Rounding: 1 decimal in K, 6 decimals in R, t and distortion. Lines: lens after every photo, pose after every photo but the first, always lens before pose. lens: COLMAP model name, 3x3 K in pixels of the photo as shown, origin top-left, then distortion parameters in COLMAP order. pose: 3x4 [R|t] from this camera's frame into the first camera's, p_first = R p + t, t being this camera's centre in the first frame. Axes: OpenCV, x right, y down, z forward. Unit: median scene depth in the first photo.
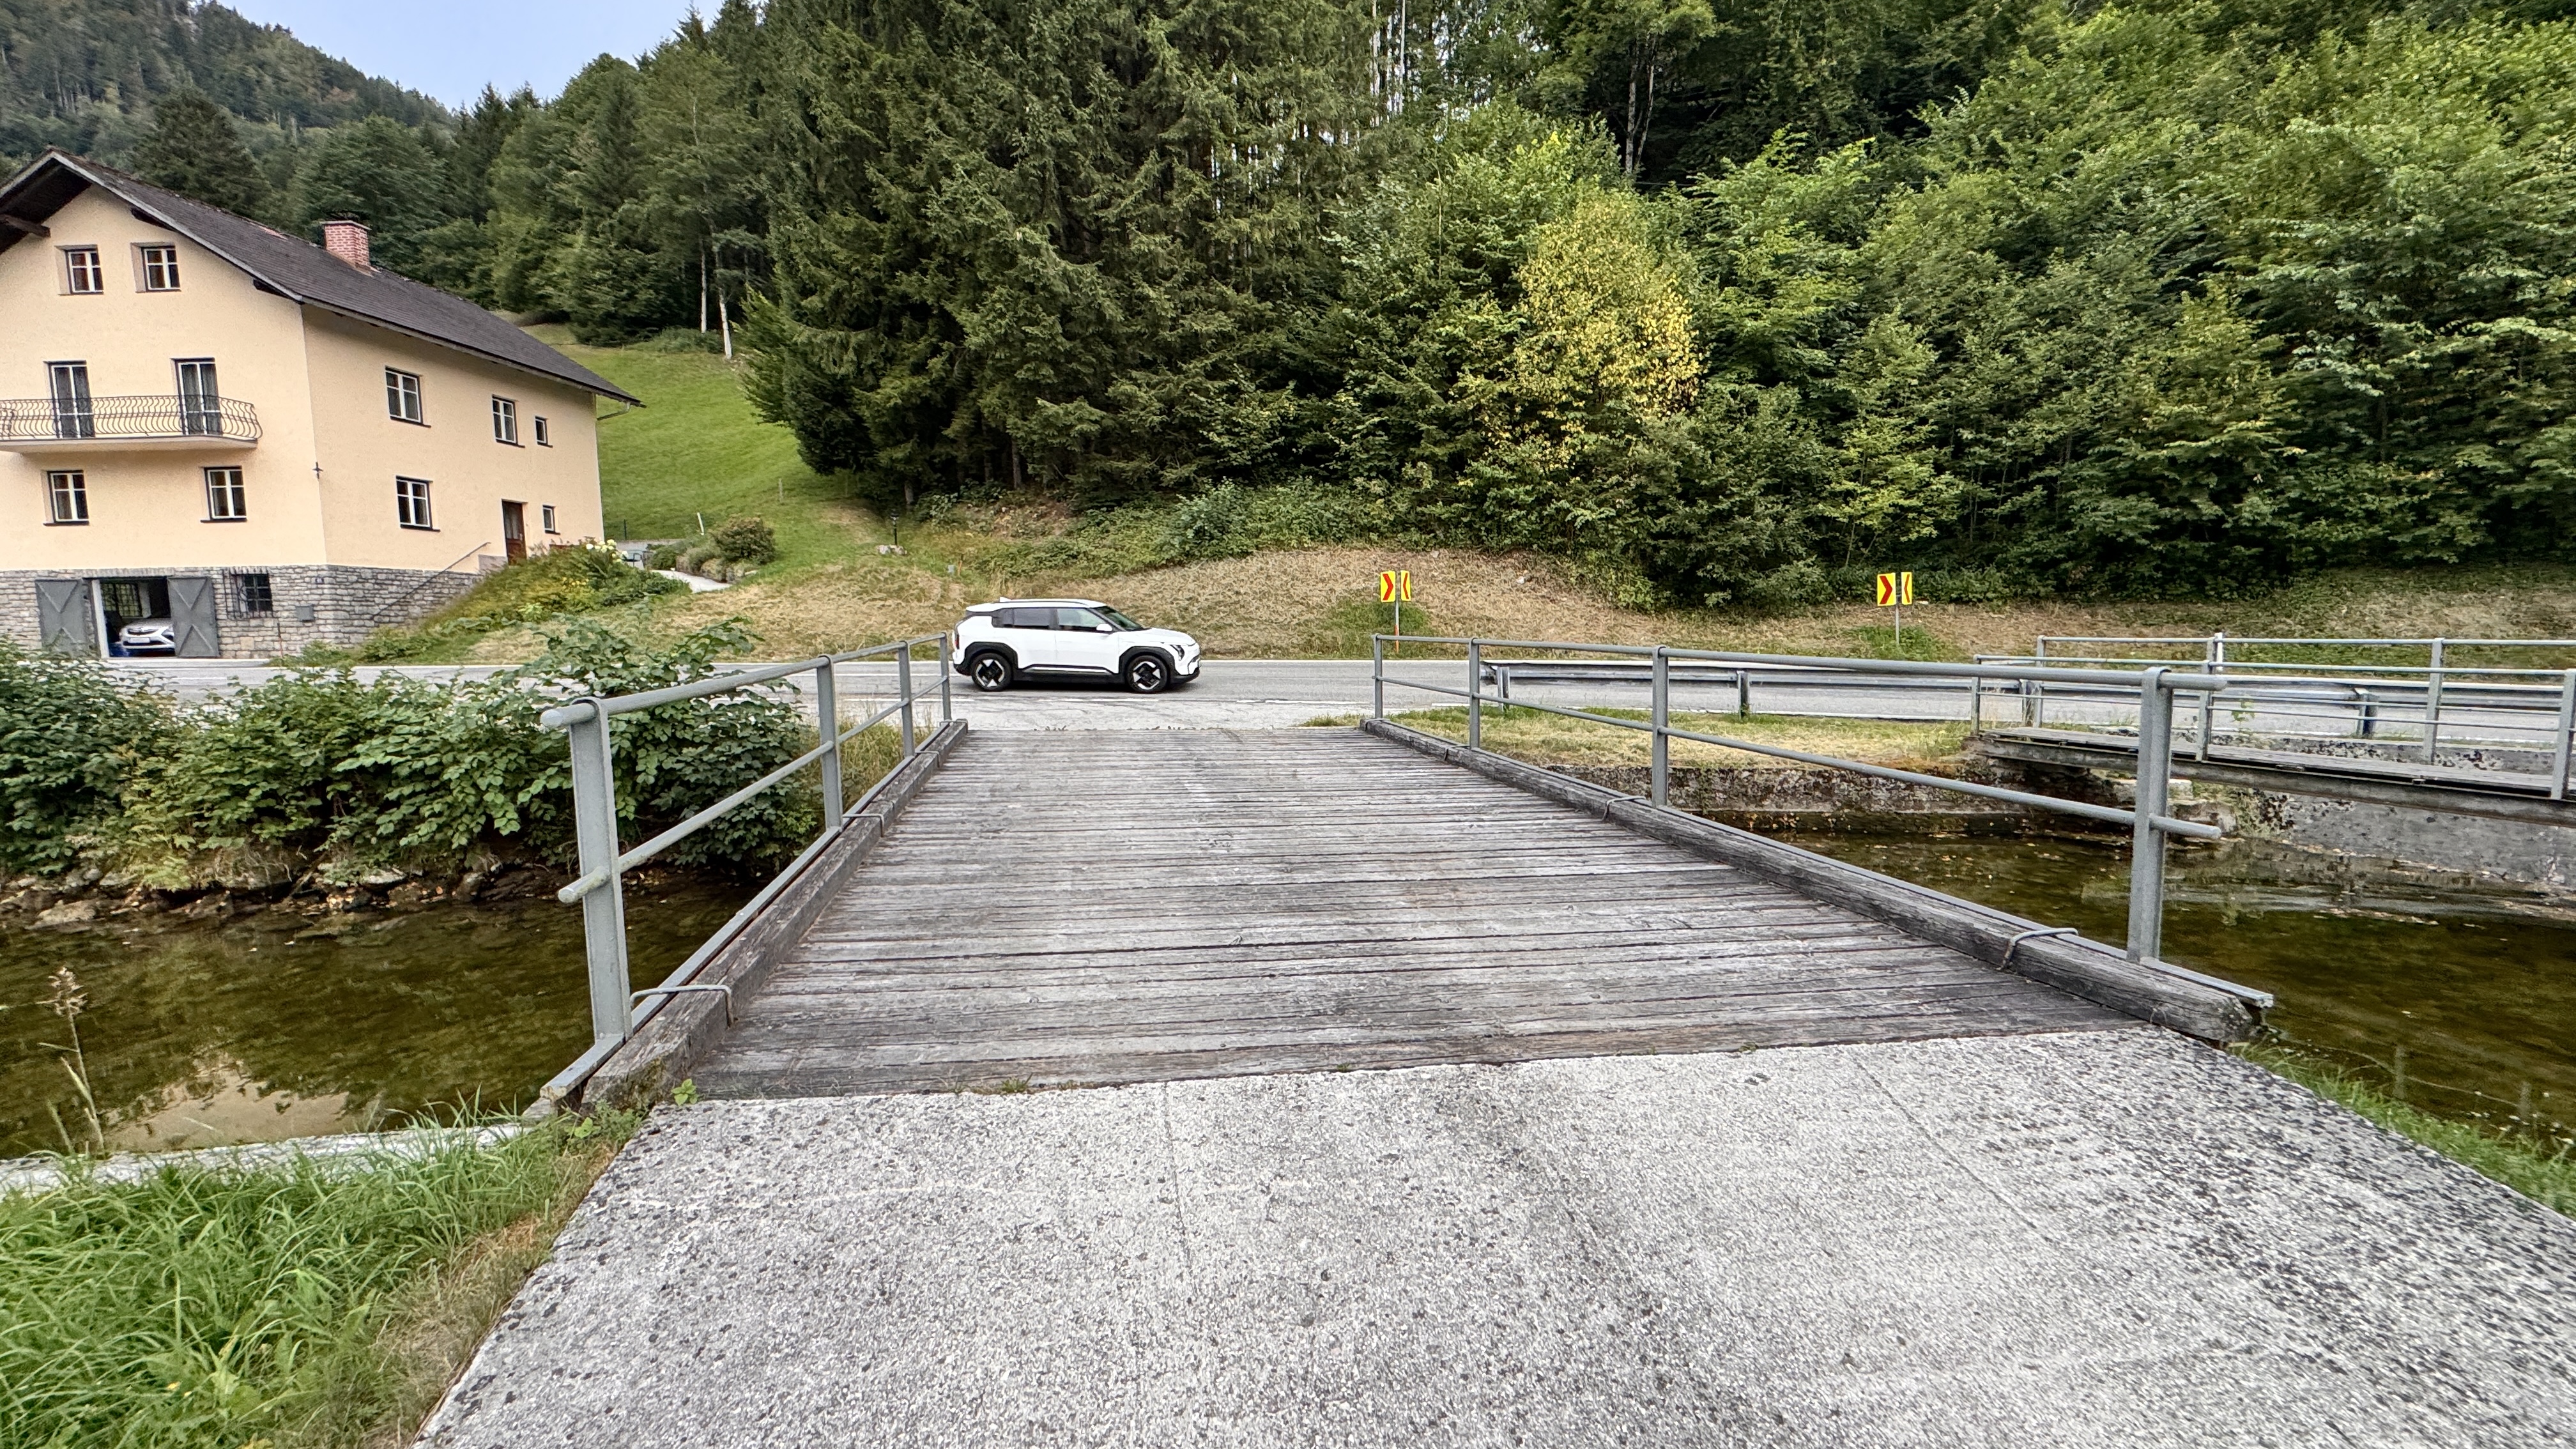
lens RADIAL K [[1024.2, 0, 1292.8], [0, 1024.2, 725.8], [0, 0, 1]] dist [-0.002040, 0.000453]
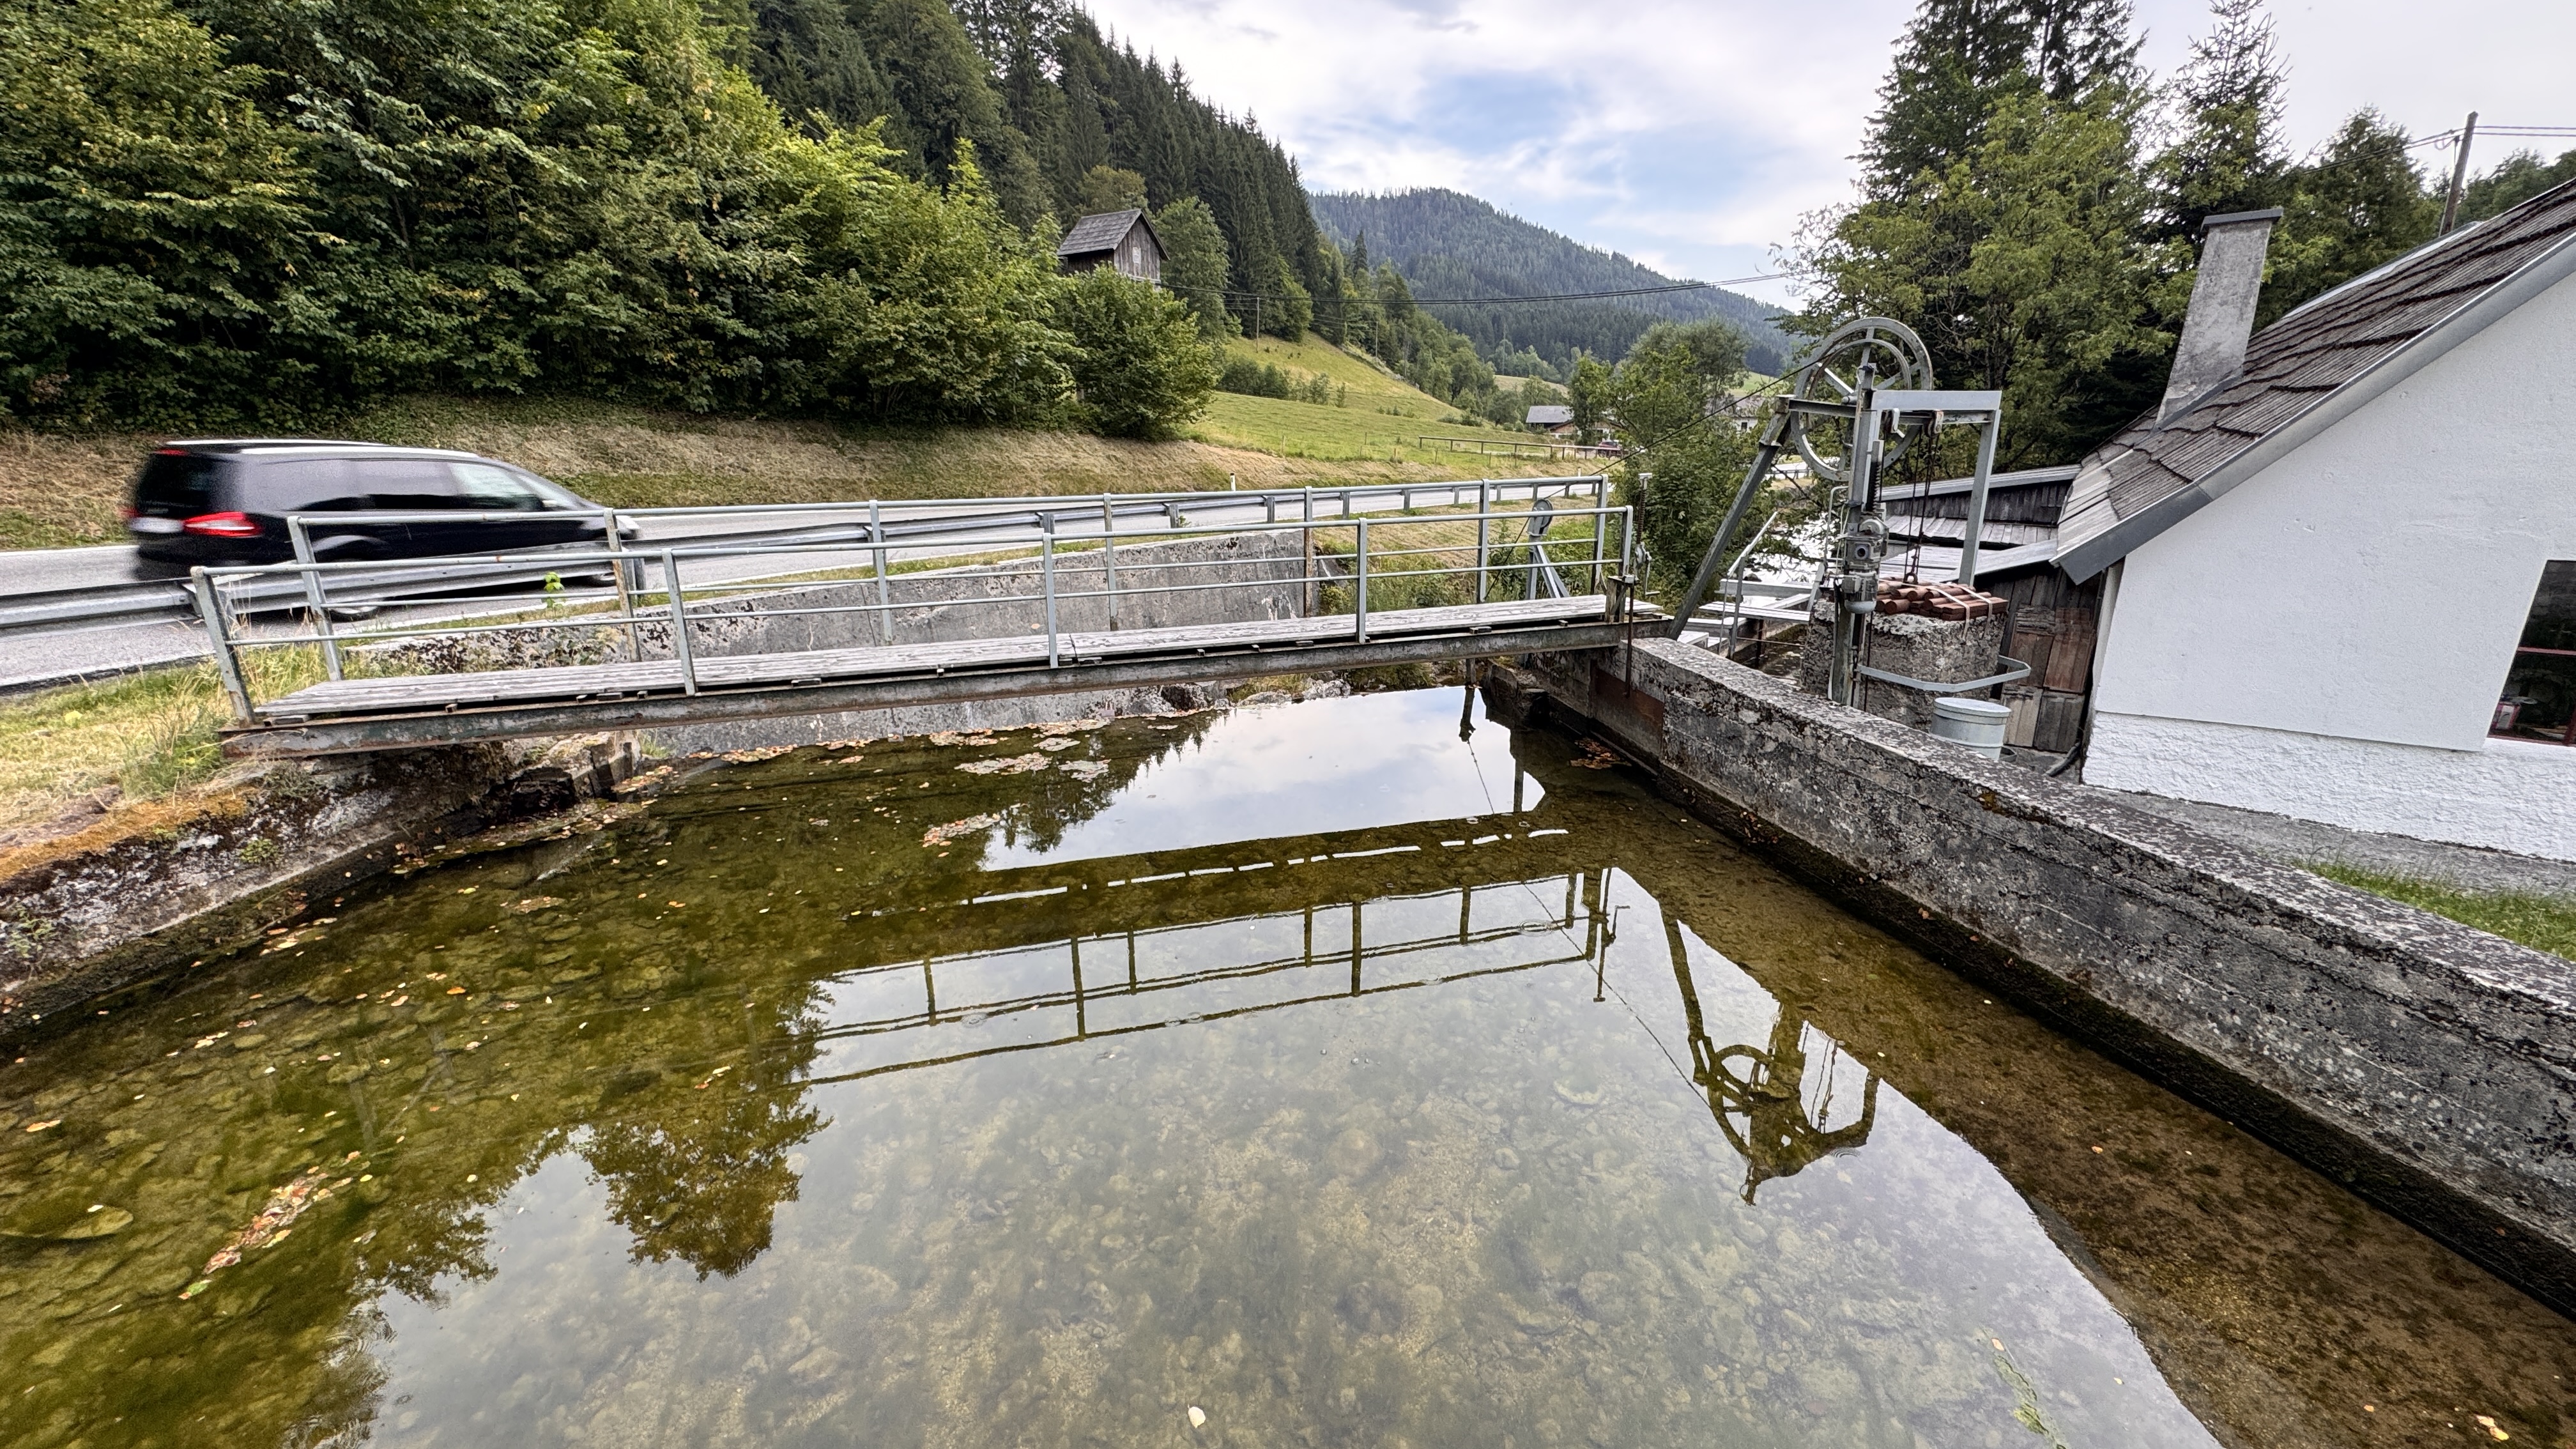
lens RADIAL K [[1024.2, 0, 1292.4], [0, 1024.2, 717.9], [0, 0, 1]] dist [-0.002040, 0.000453]
pose [[-0.020890, -0.266006, 0.963745, 0.100847], [0.105327, 0.958006, 0.266705, -0.045671], [-0.994218, 0.107080, 0.008005, 0.290465]]
